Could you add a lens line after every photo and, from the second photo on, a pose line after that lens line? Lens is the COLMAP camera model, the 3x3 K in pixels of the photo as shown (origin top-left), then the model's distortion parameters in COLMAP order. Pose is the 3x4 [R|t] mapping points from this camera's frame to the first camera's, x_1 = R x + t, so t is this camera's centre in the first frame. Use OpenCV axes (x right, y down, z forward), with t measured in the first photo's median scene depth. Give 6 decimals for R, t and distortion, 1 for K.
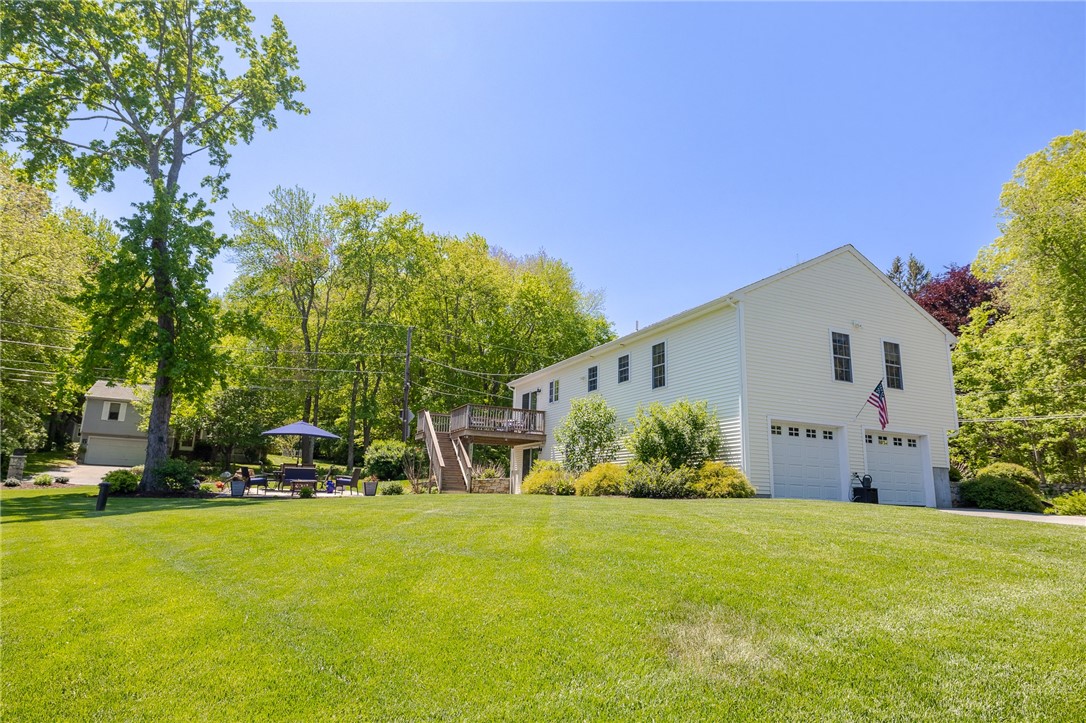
lens RADIAL K [[649.4, 0, 540.9], [0, 649.4, 356.1], [0, 0, 1]] dist [-0.004023, 0.001196]
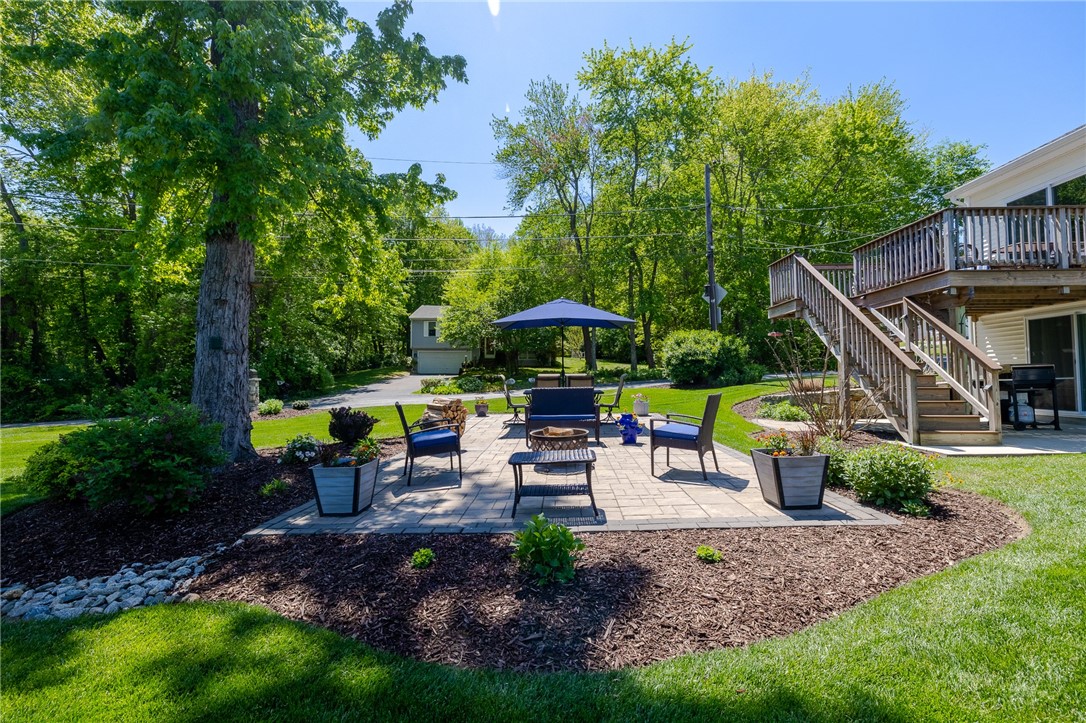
lens RADIAL K [[454.8, 0, 539.4], [0, 454.8, 358.4], [0, 0, 1]] dist [0.000252, 0.000072]
pose [[0.892702, -0.053046, -0.447515, -0.138891], [0.125901, 0.982863, 0.134644, 0.061556], [0.432704, -0.176539, 0.884082, 0.412228]]
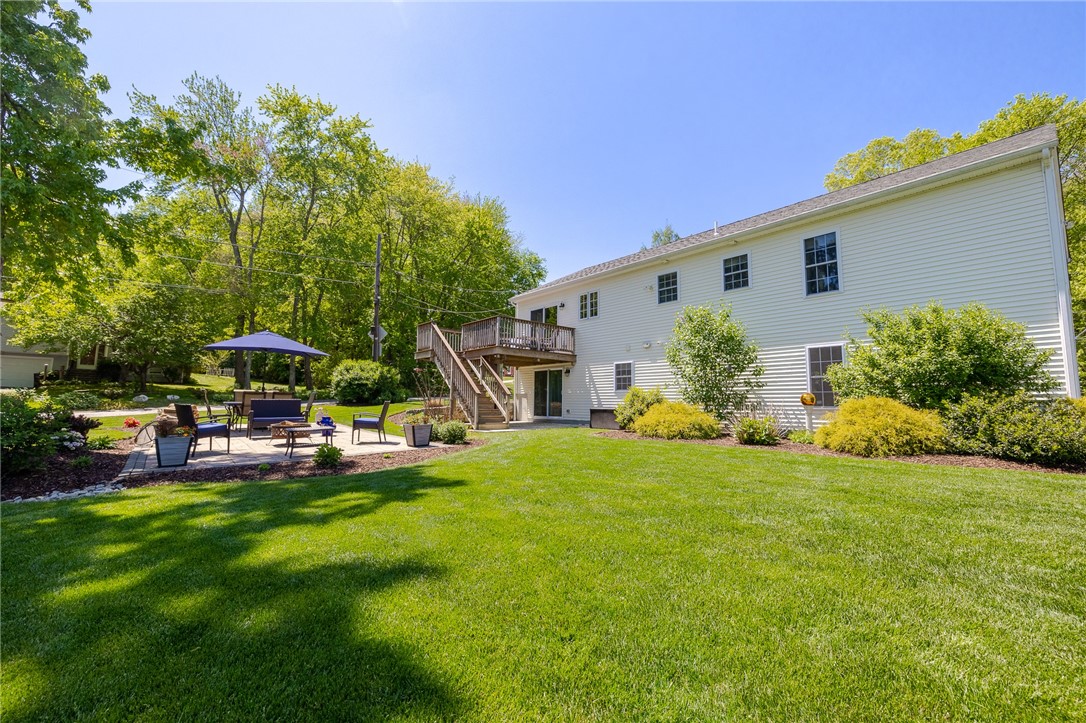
lens RADIAL K [[454.8, 0, 539.4], [0, 454.8, 358.4], [0, 0, 1]] dist [0.000252, 0.000072]
pose [[0.963034, 0.011274, 0.269145, -0.139257], [-0.043411, 0.992560, 0.113752, 0.039322], [-0.265860, -0.121231, 0.956358, 0.287851]]
